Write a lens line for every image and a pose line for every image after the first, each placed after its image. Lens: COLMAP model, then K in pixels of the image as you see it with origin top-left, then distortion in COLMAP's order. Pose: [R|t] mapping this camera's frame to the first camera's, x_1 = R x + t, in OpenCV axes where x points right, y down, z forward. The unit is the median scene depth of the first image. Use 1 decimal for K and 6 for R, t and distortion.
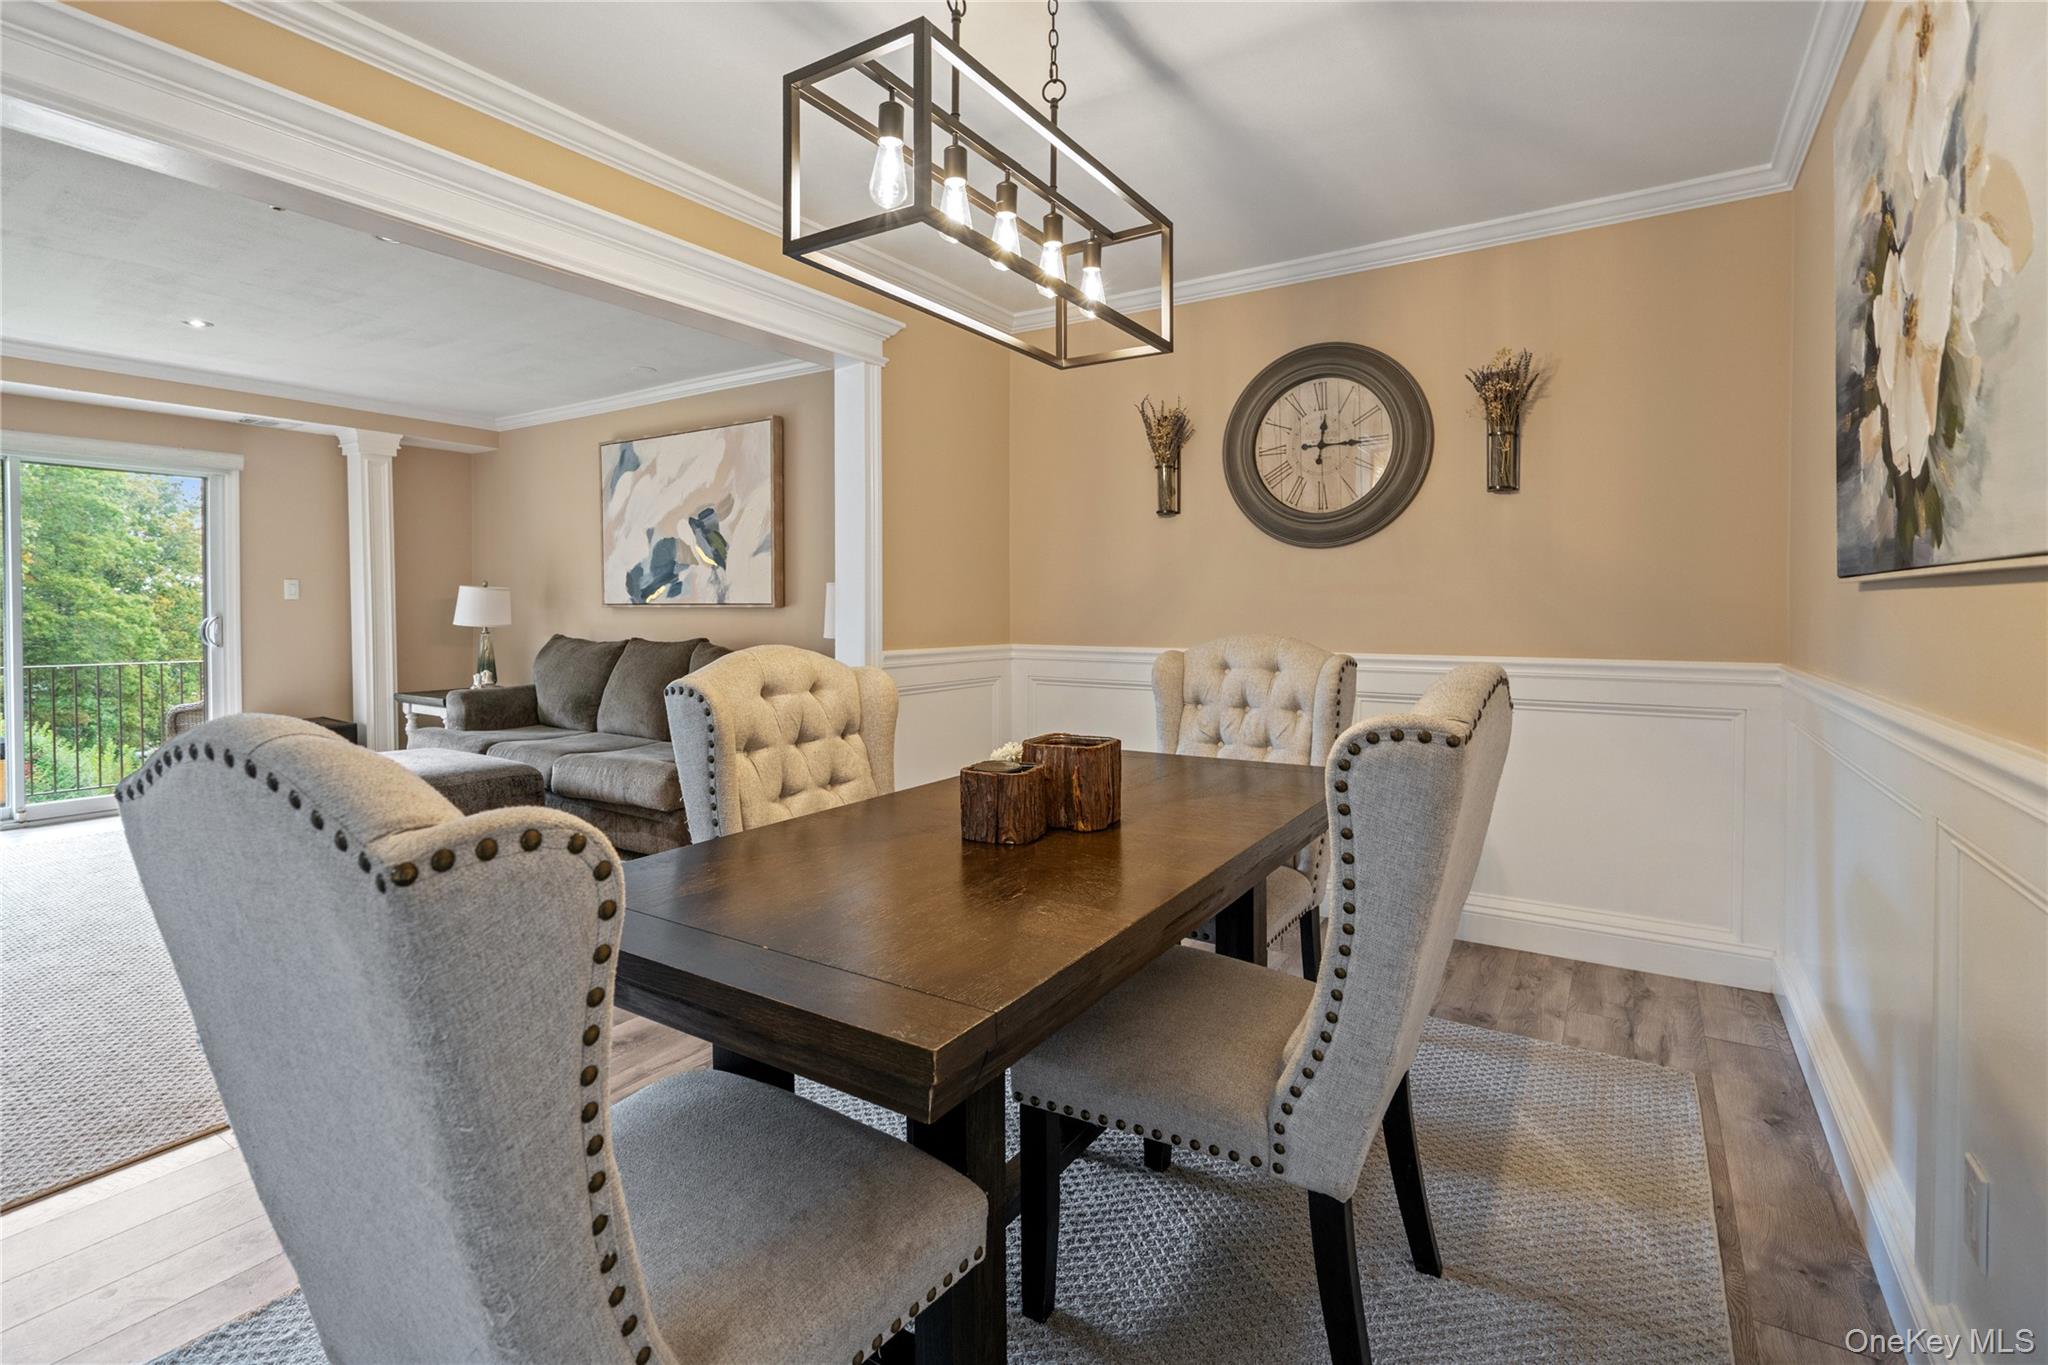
lens RADIAL K [[958.4, 0, 986.2], [0, 958.4, 621.1], [0, 0, 1]] dist [-0.001215, 0.000206]
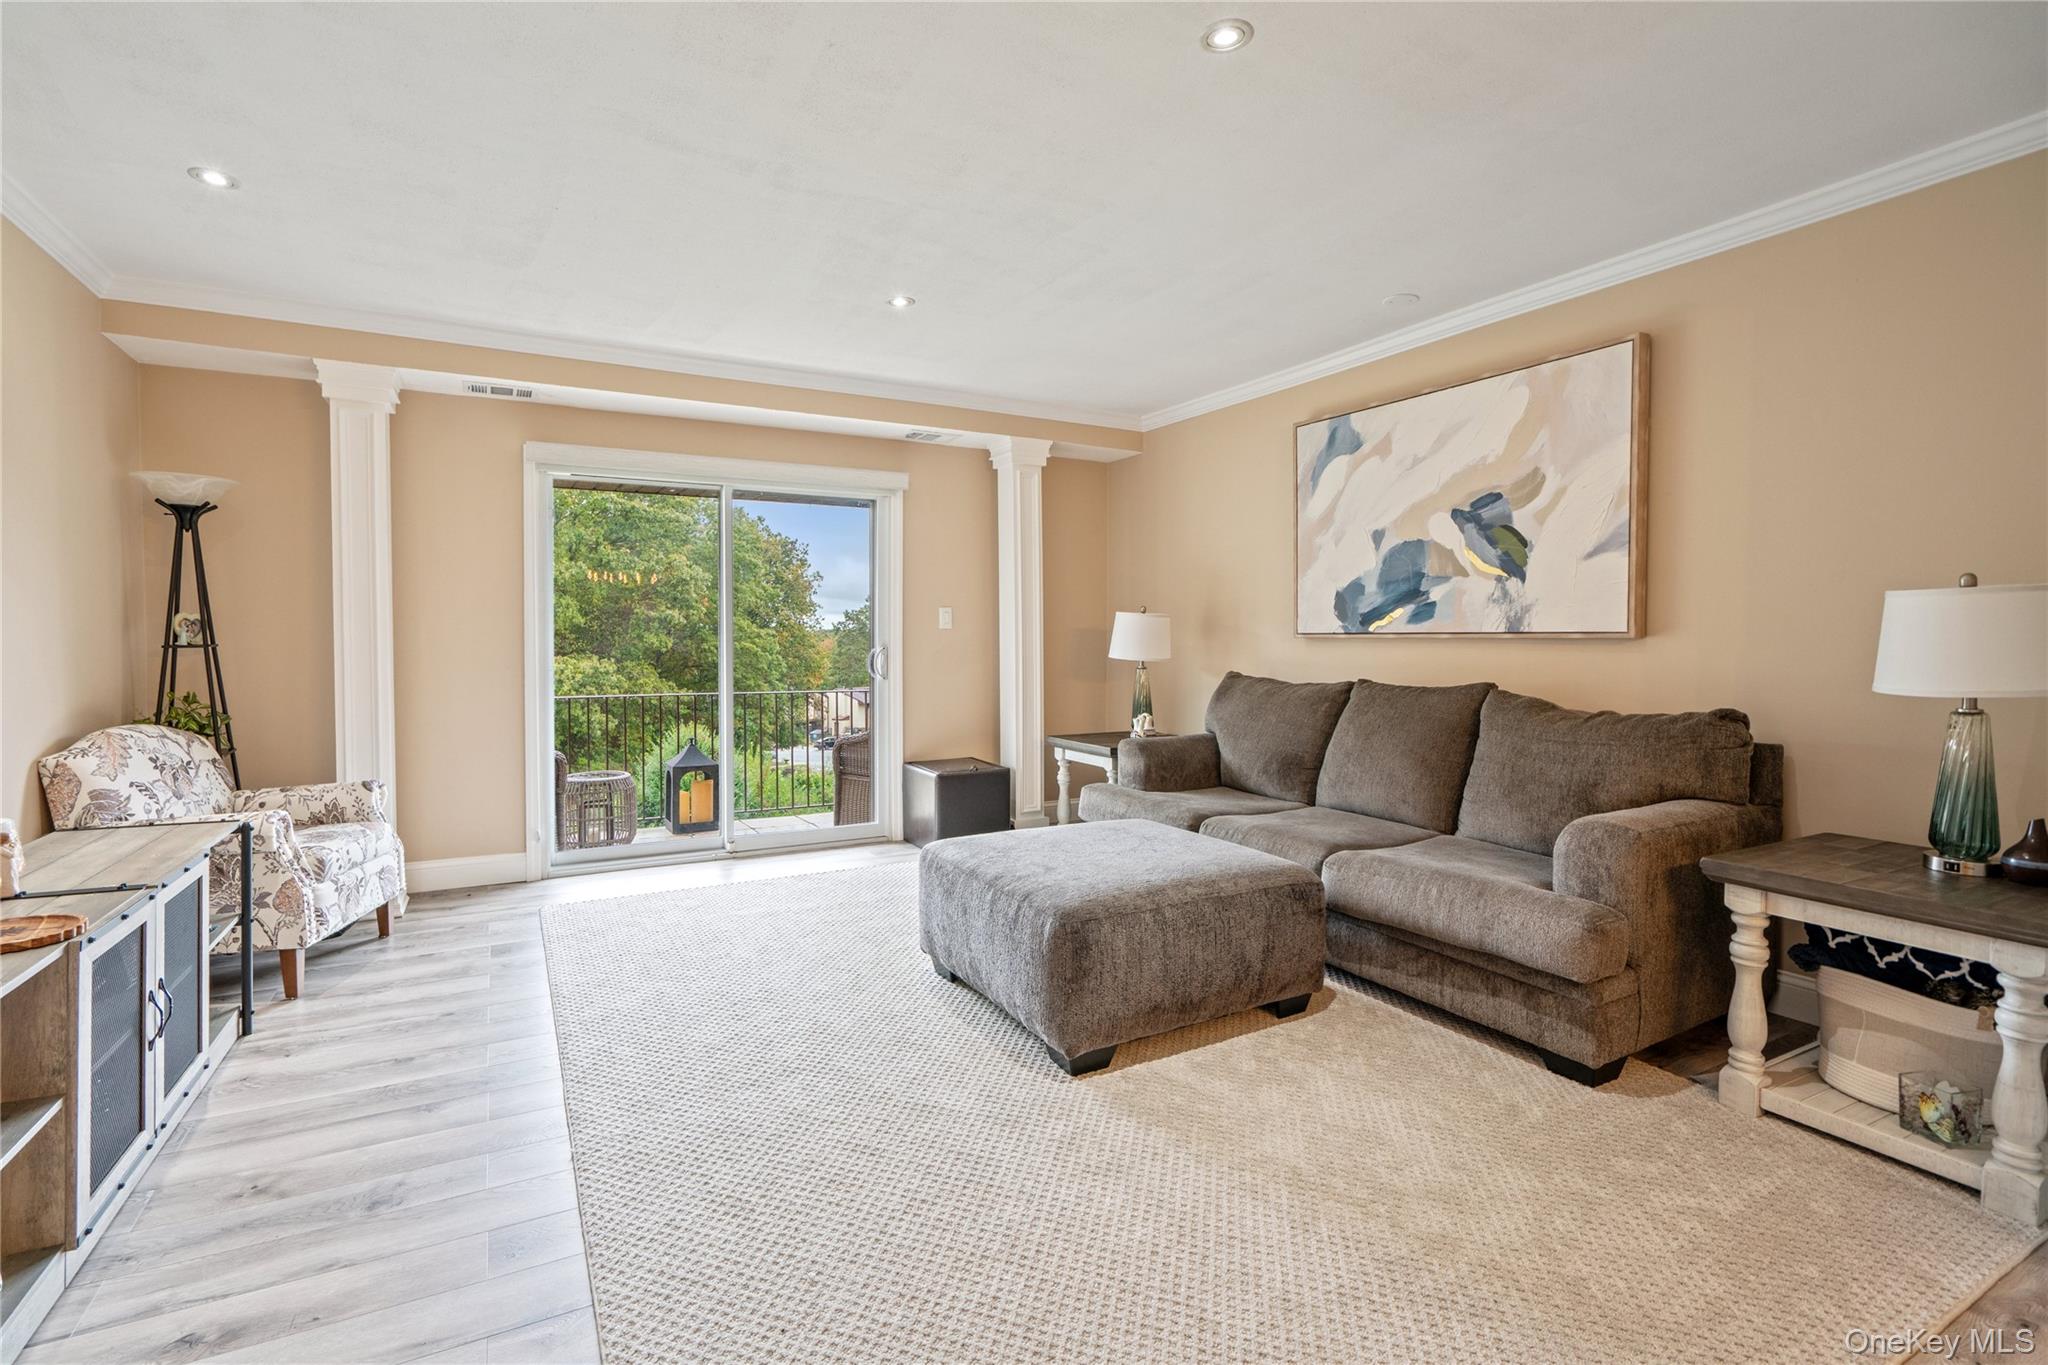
lens RADIAL K [[941.3, 0, 1000.4], [0, 941.3, 660.3], [0, 0, 1]] dist [-0.003905, 0.000619]
pose [[0.887964, 0.012175, -0.459751, -0.294679], [-0.009038, 0.999918, 0.009024, -0.001154], [0.459824, -0.003858, 0.888002, 0.246367]]
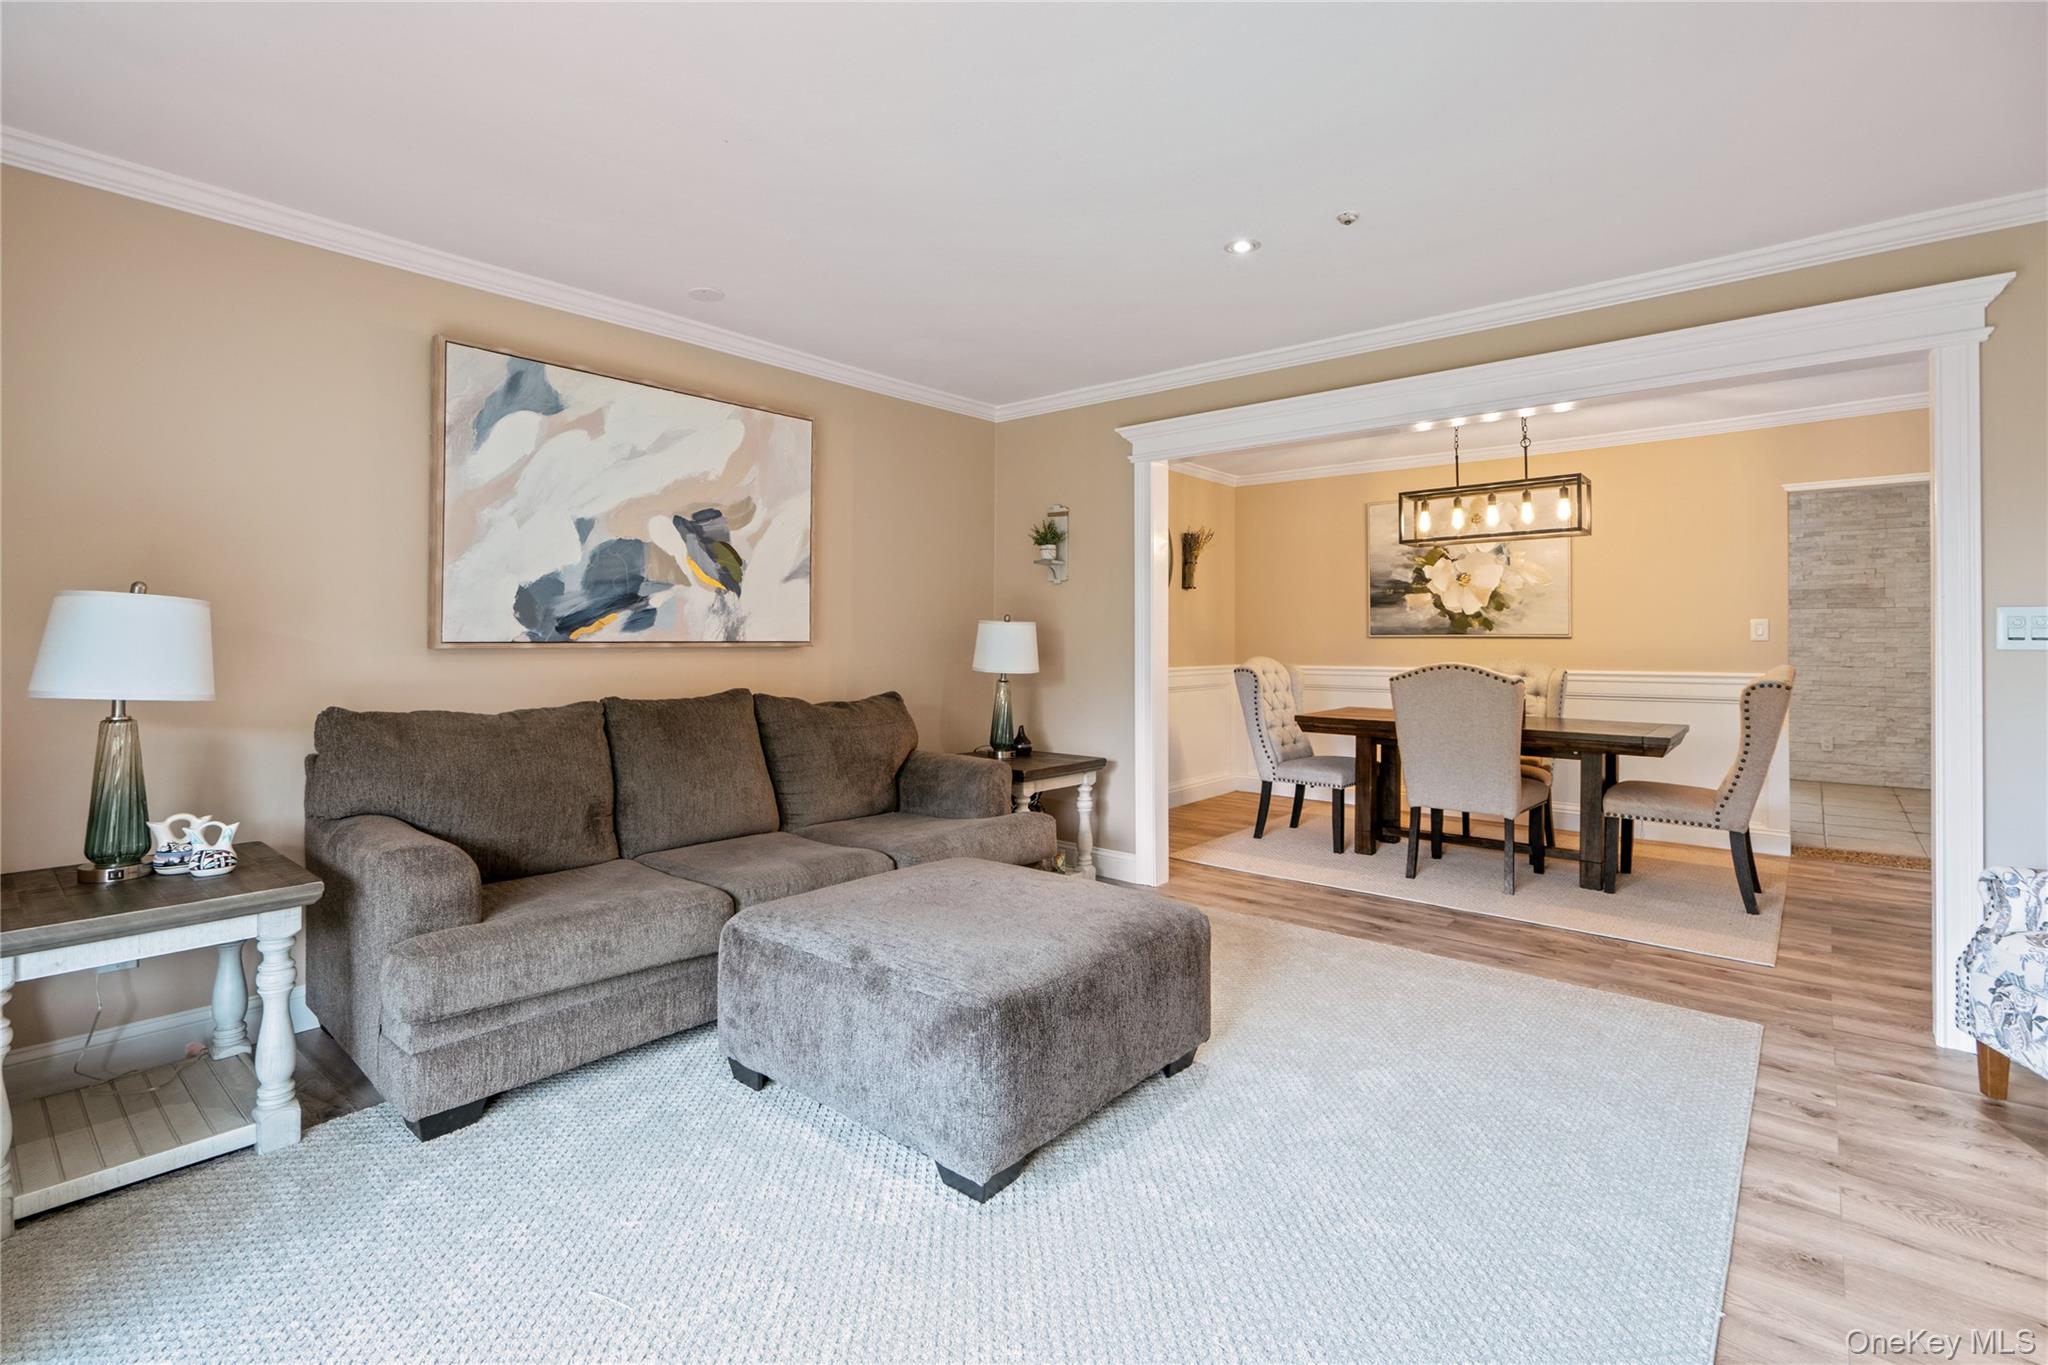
lens RADIAL K [[949.0, 0, 998.0], [0, 949.0, 641.0], [0, 0, 1]] dist [-0.012415, 0.008985]
pose [[0.118448, 0.000860, 0.992960, -0.983841], [0.016418, 0.999861, -0.002825, -0.013090], [-0.992825, 0.016637, 0.118417, 0.713053]]
